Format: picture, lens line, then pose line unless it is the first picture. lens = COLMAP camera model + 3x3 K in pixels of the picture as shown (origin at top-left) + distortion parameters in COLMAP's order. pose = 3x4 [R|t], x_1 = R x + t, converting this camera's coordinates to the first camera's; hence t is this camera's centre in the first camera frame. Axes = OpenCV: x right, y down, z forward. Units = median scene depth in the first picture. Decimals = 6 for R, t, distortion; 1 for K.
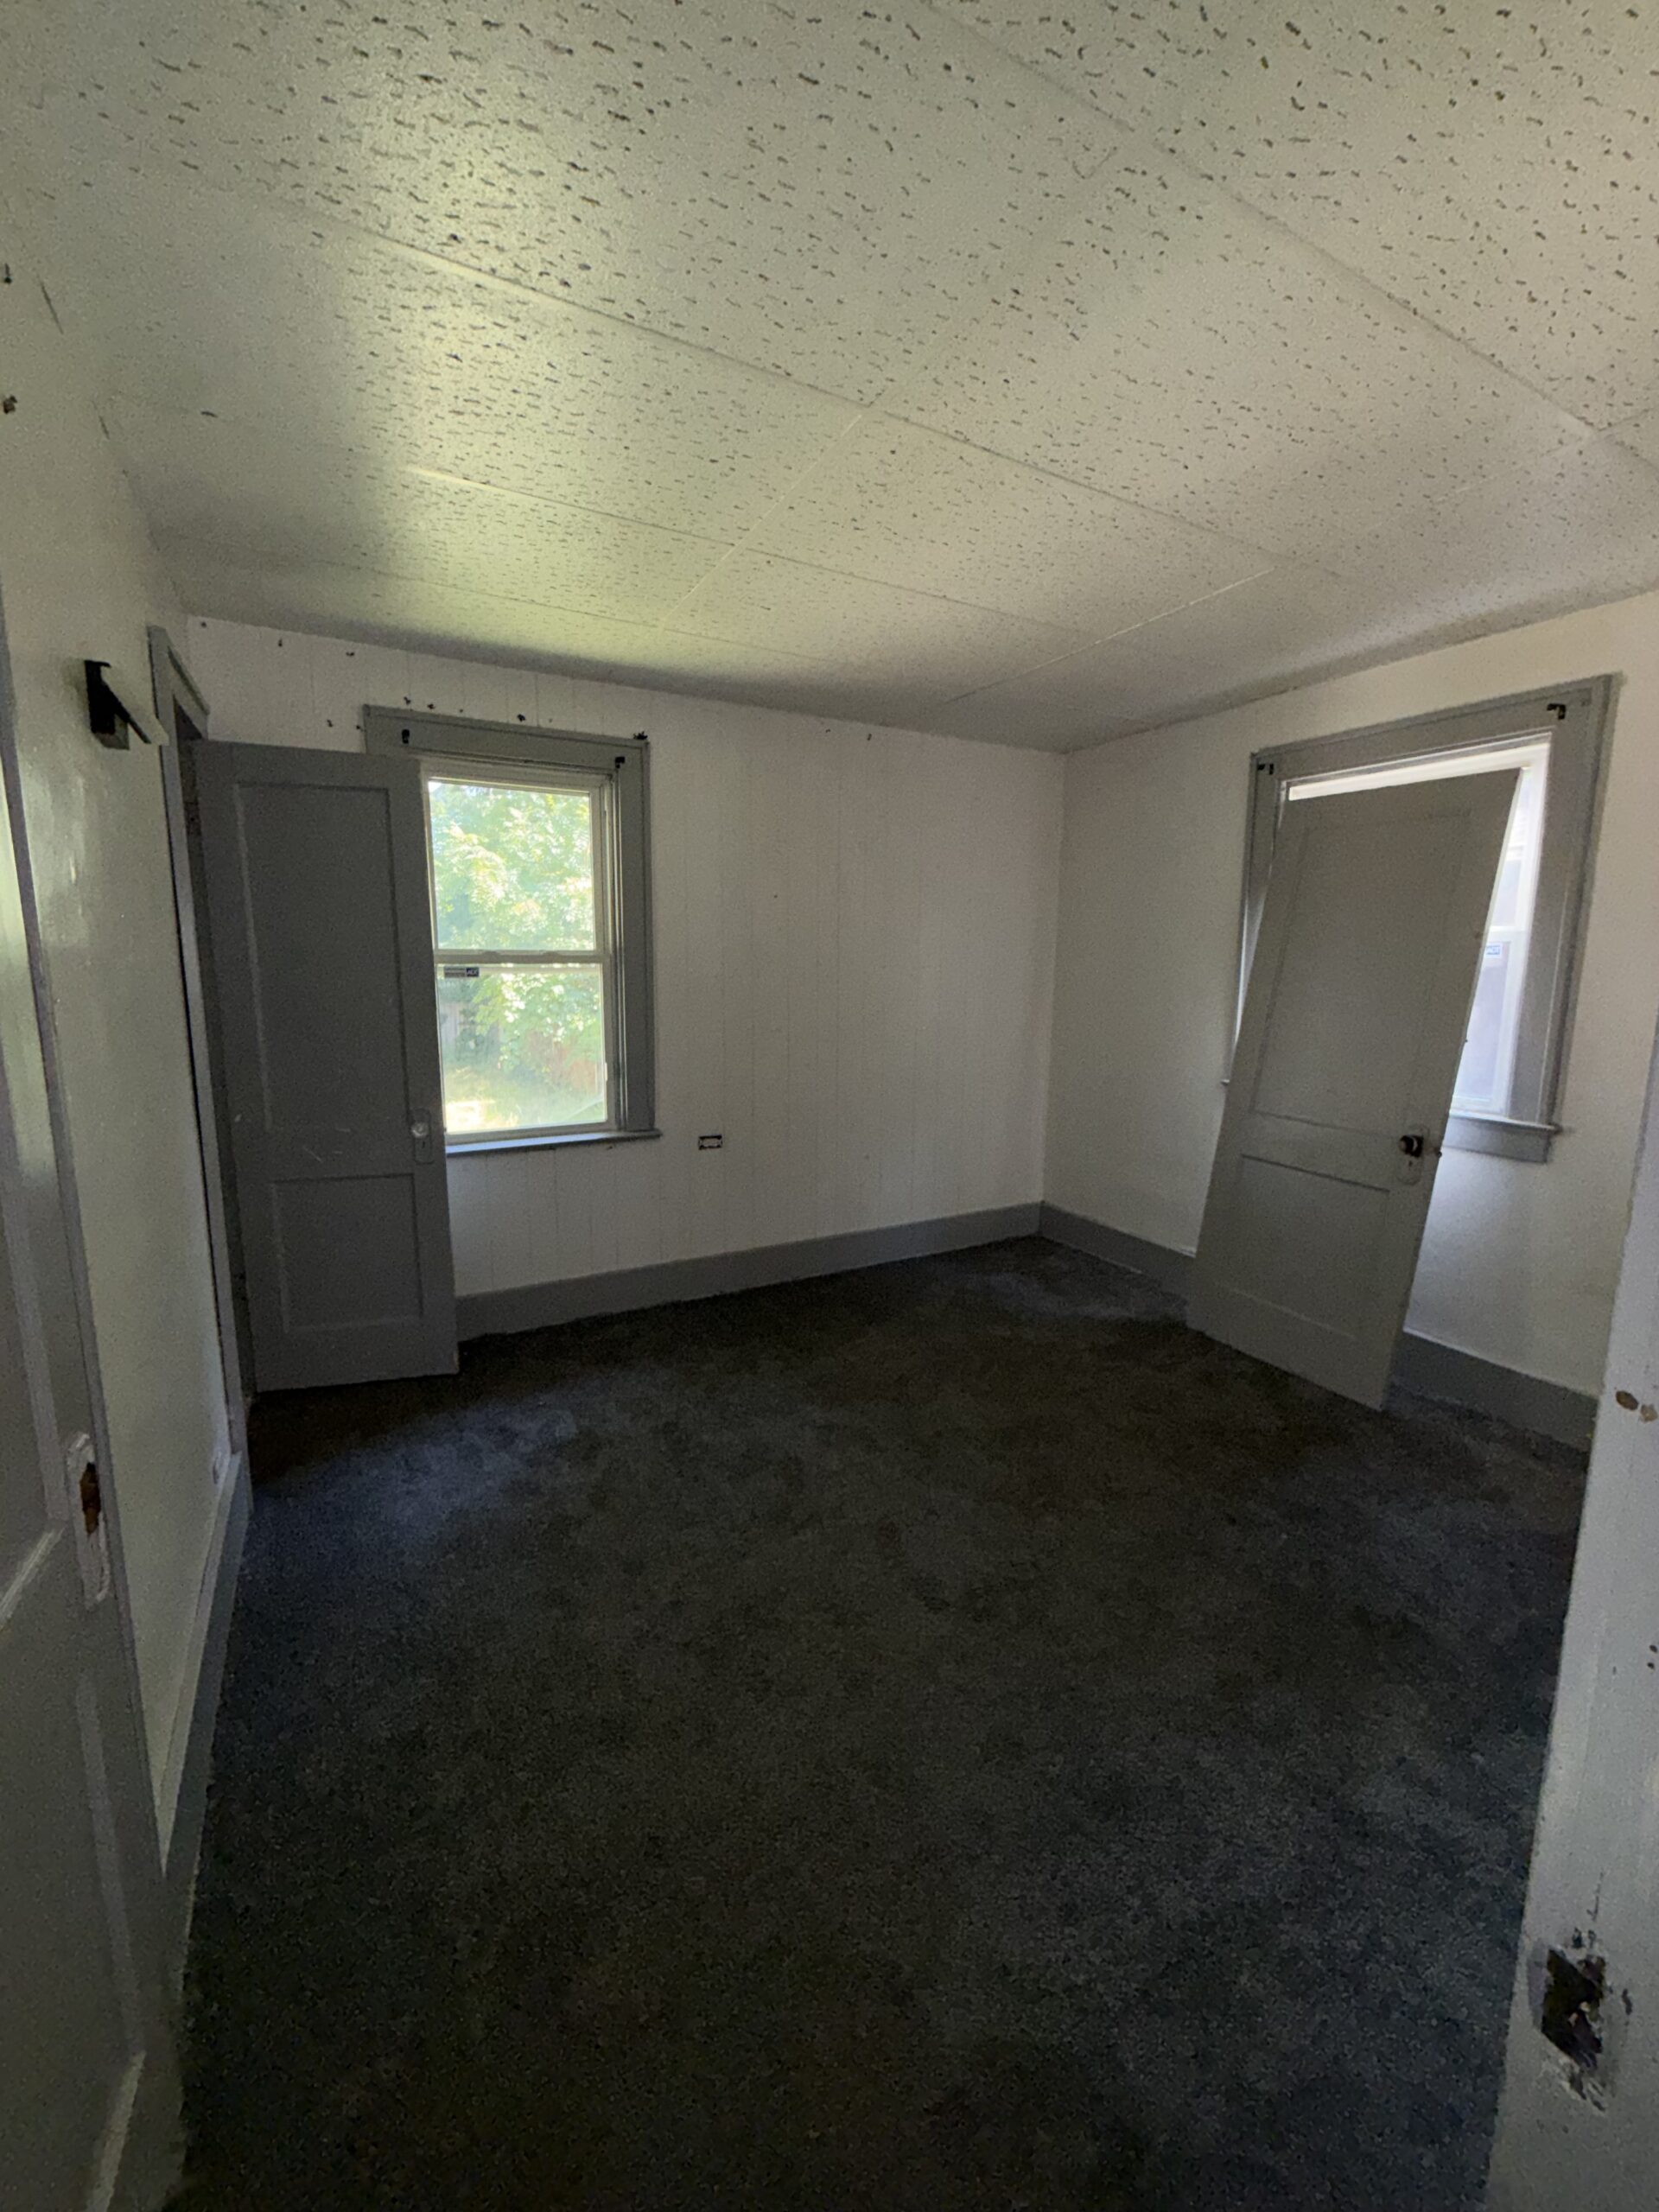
lens RADIAL K [[907.4, 0, 829.5], [0, 907.4, 1106.0], [0, 0, 1]] dist [-0.017353, -0.000042]
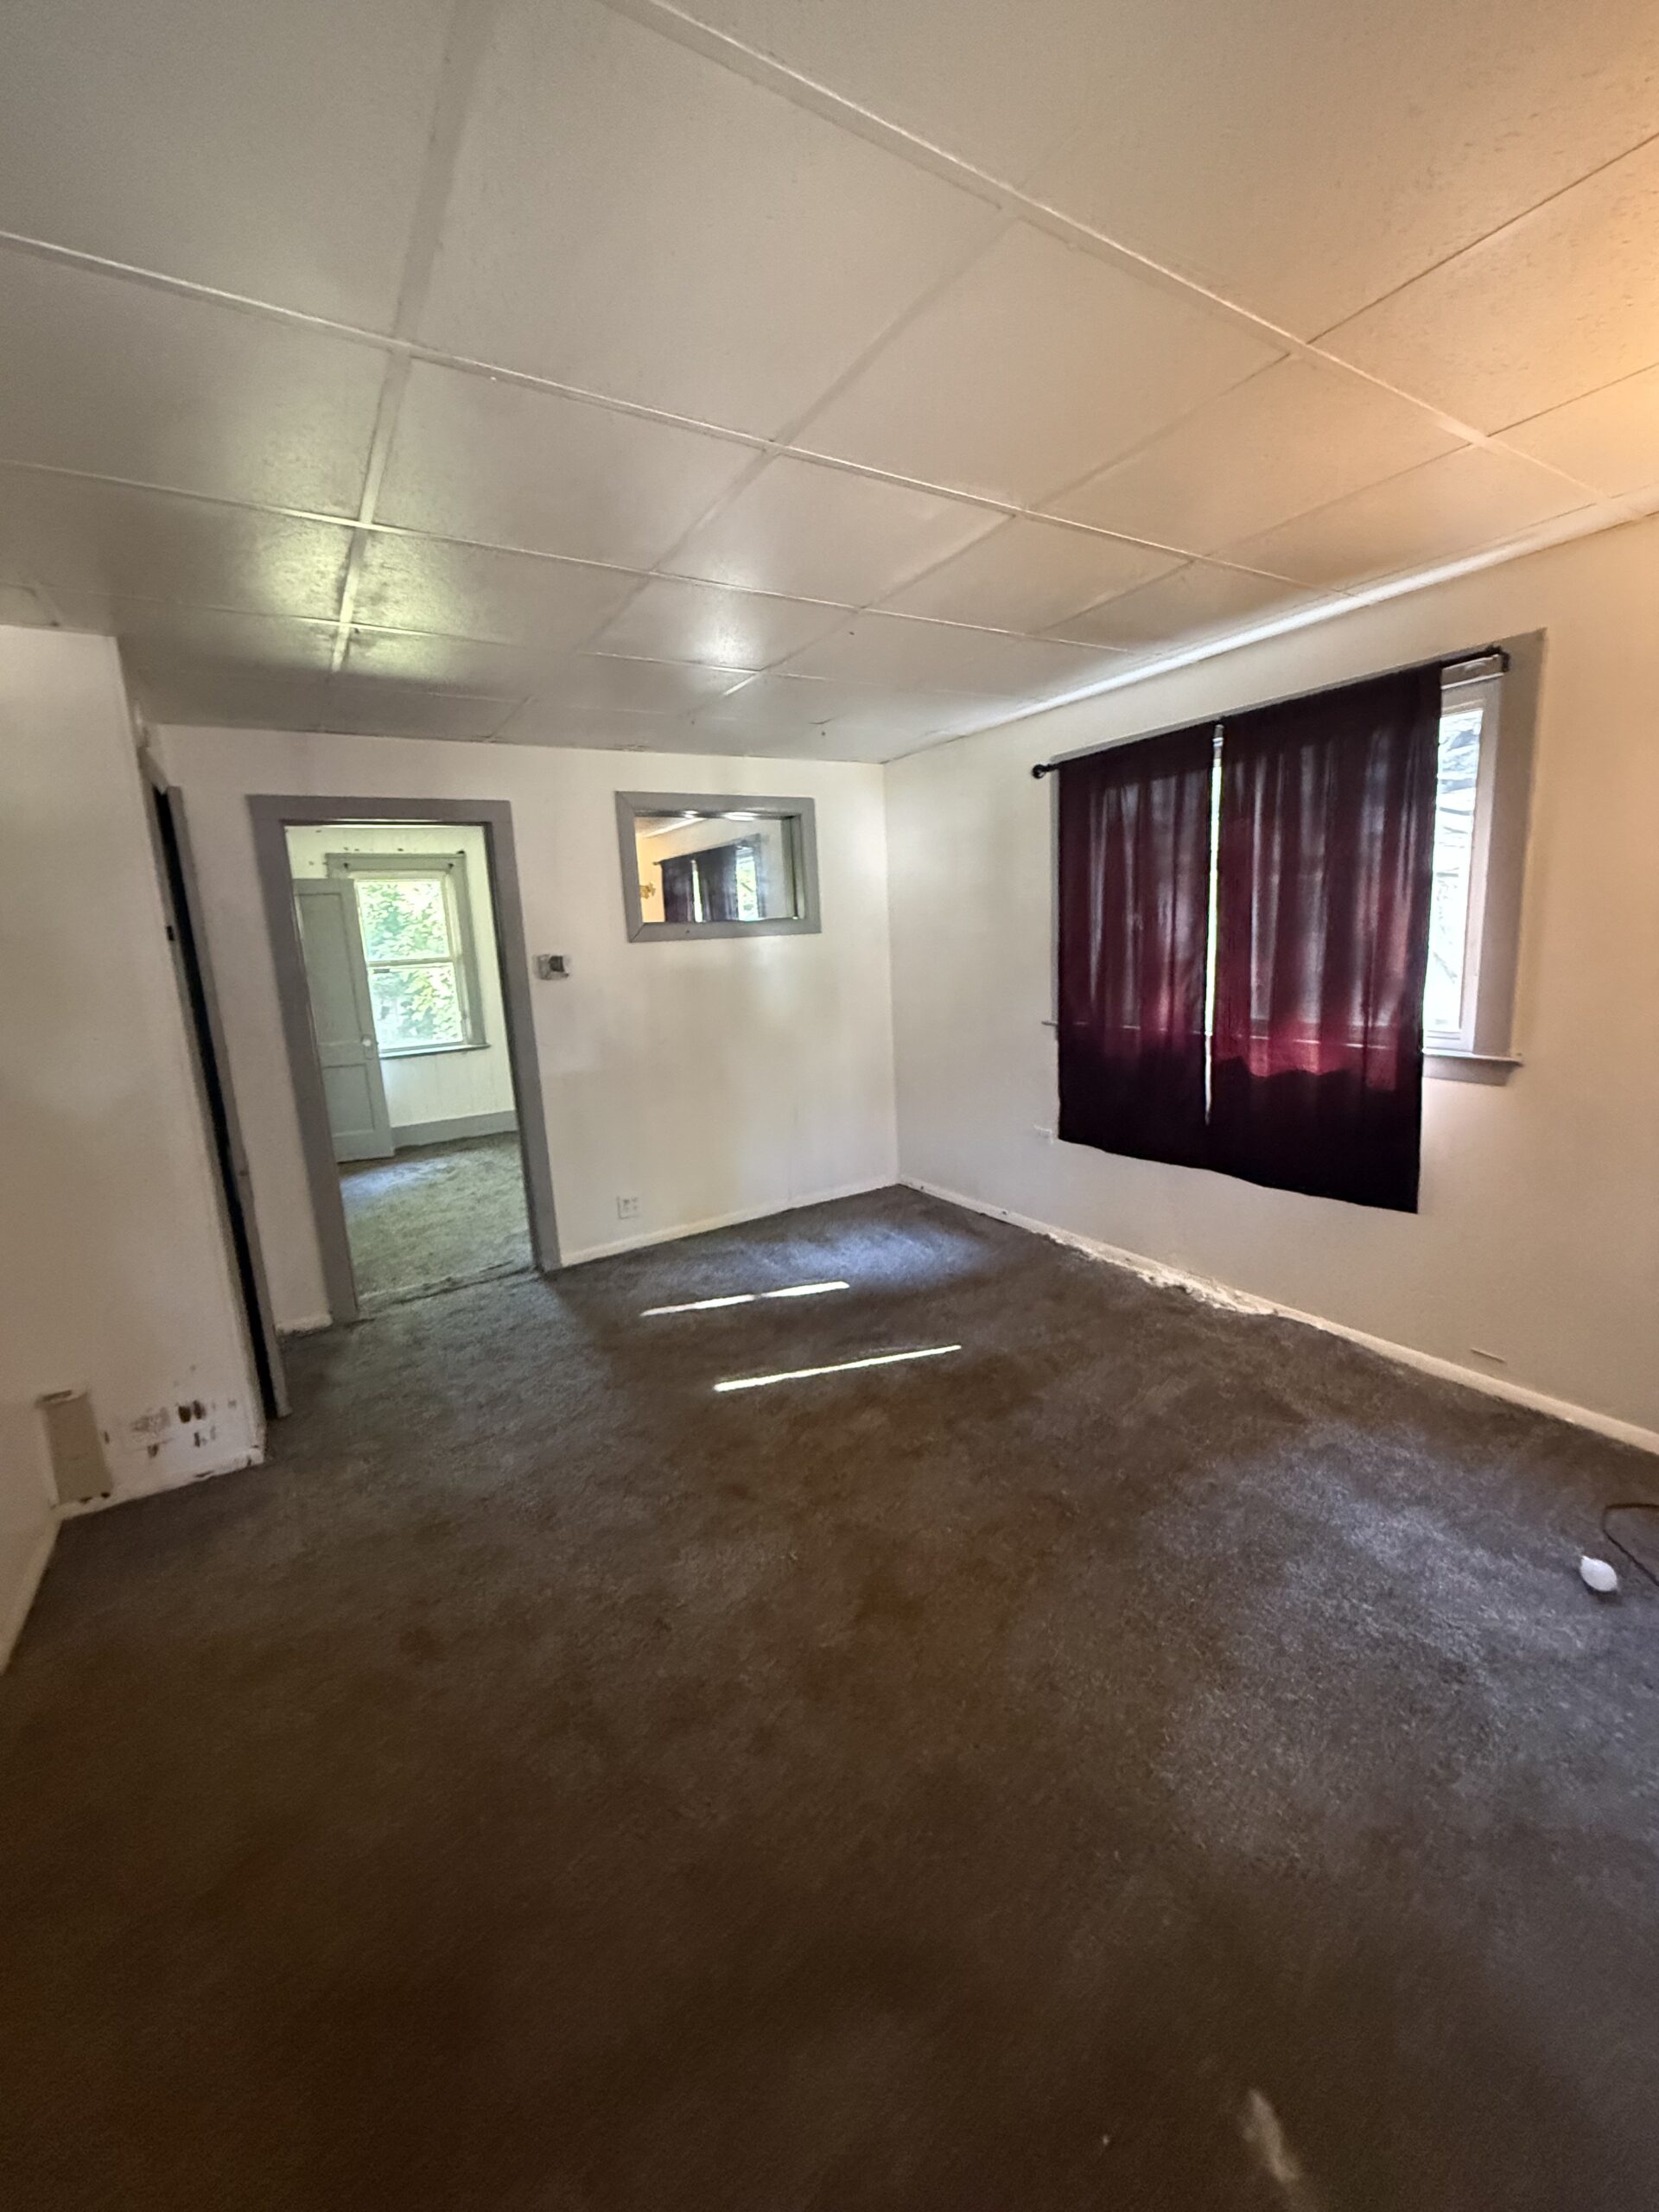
lens RADIAL K [[882.8, 0, 829.5], [0, 882.8, 1106.0], [0, 0, 1]] dist [-0.000121, -0.000005]
pose [[0.990370, -0.038788, -0.132901, 0.867755], [0.041180, 0.999035, 0.015298, 0.174628], [0.132179, -0.020624, 0.991011, -0.896862]]
